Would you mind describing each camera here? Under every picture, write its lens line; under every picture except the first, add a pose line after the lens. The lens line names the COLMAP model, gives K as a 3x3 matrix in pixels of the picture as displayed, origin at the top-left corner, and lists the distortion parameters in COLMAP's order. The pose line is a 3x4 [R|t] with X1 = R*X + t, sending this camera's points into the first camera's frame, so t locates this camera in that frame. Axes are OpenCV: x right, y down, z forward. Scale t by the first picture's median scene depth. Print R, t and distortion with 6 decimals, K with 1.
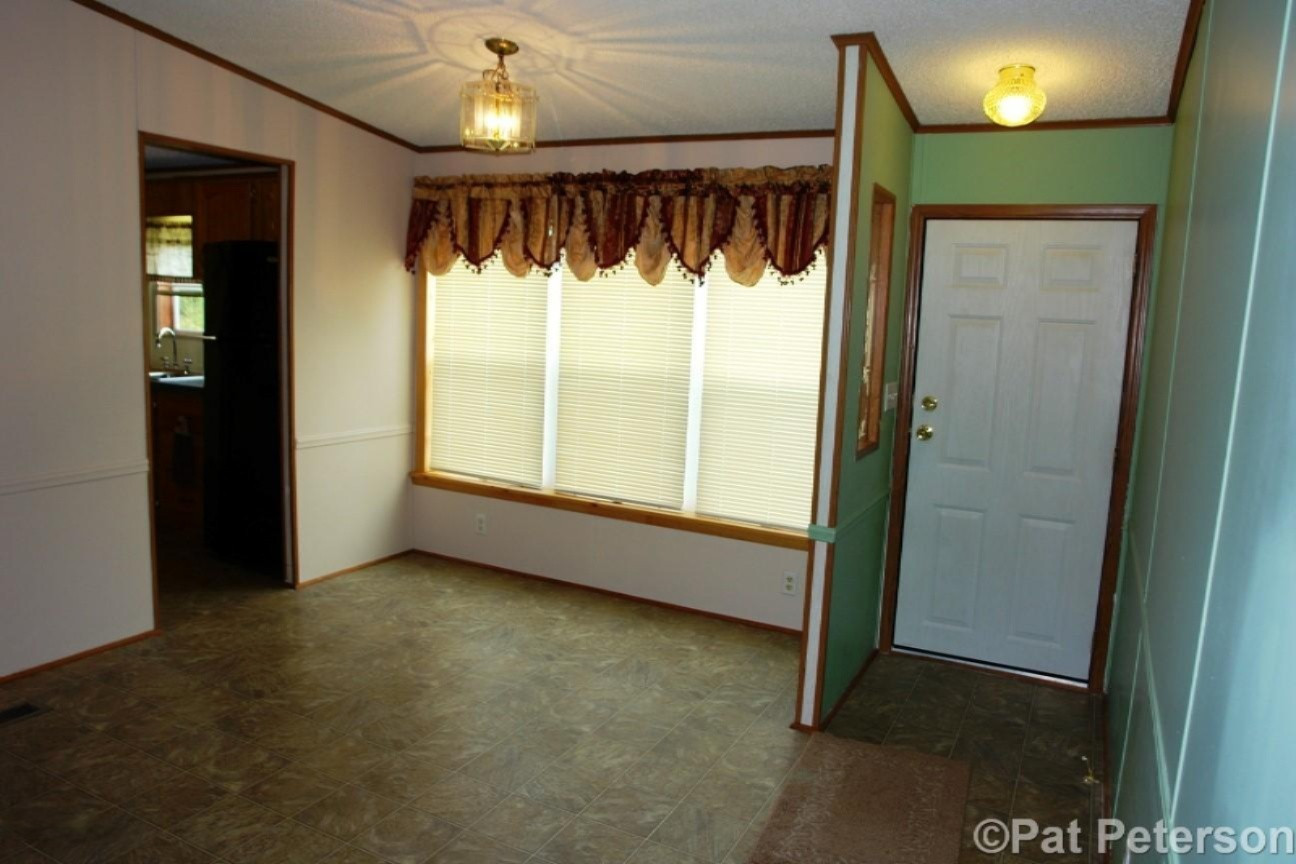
lens RADIAL K [[910.3, 0, 648.0], [0, 910.3, 432.0], [0, 0, 1]] dist [-0.085605, 0.001223]
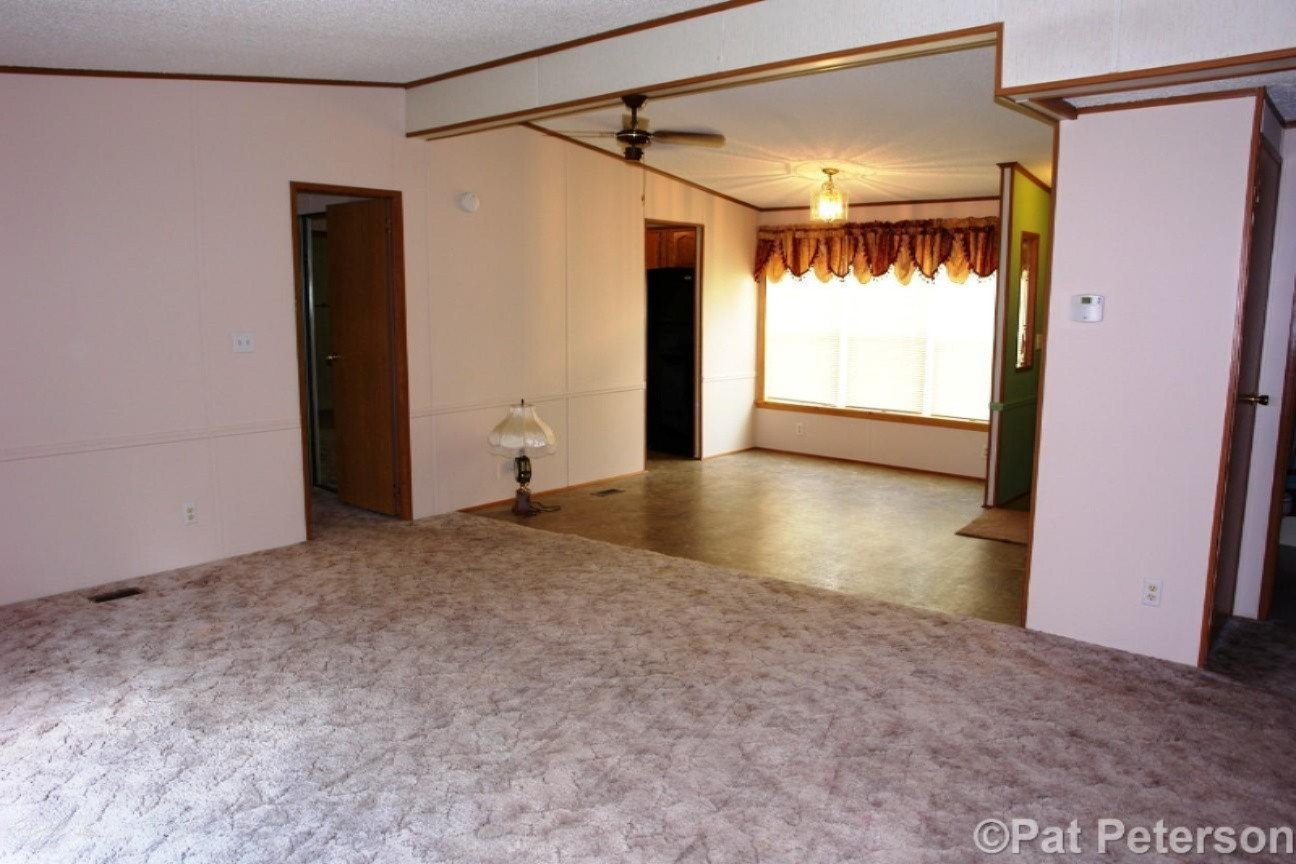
lens RADIAL K [[910.3, 0, 648.0], [0, 910.3, 432.0], [0, 0, 1]] dist [-0.085605, 0.001223]
pose [[0.970113, -0.005457, -0.242590, -0.054367], [0.007162, 0.999955, 0.006148, 0.107894], [0.242546, -0.007701, 0.970109, -0.812562]]
